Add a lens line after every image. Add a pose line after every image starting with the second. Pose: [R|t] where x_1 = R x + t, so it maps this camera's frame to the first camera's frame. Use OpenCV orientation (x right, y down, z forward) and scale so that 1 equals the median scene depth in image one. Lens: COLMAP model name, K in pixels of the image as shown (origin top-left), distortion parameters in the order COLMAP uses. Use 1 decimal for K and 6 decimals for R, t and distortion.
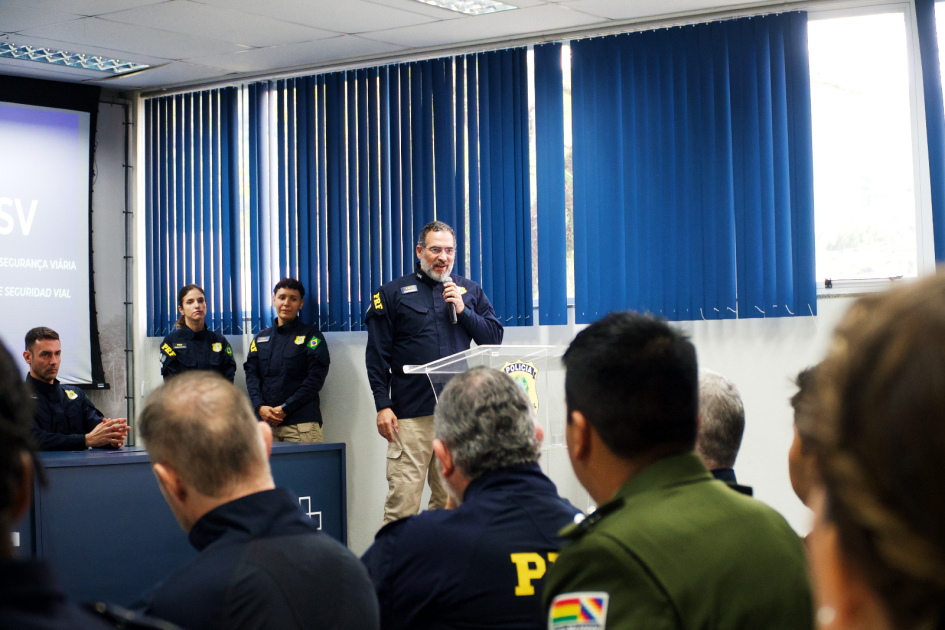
lens RADIAL K [[1970.0, 0, 472.5], [0, 1970.0, 315.0], [0, 0, 1]] dist [-0.216593, -0.063399]
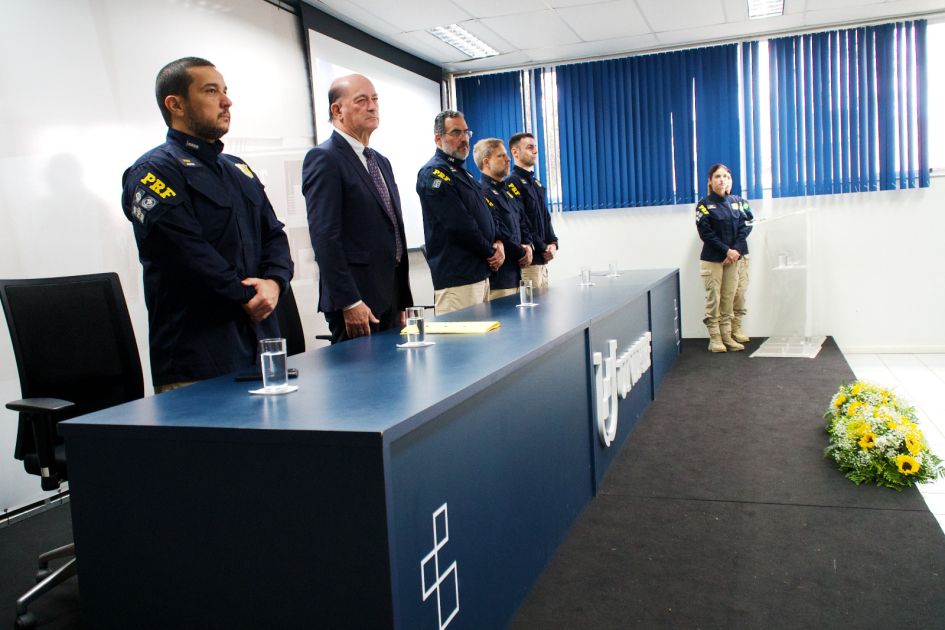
lens RADIAL K [[840.2, 0, 472.5], [0, 840.2, 315.0], [0, 0, 1]] dist [0.010147, 0.004244]
pose [[0.950368, -0.063653, 0.304547, -0.494442], [0.031823, 0.993602, 0.108363, 0.020364], [-0.309496, -0.093293, 0.946313, 0.355495]]
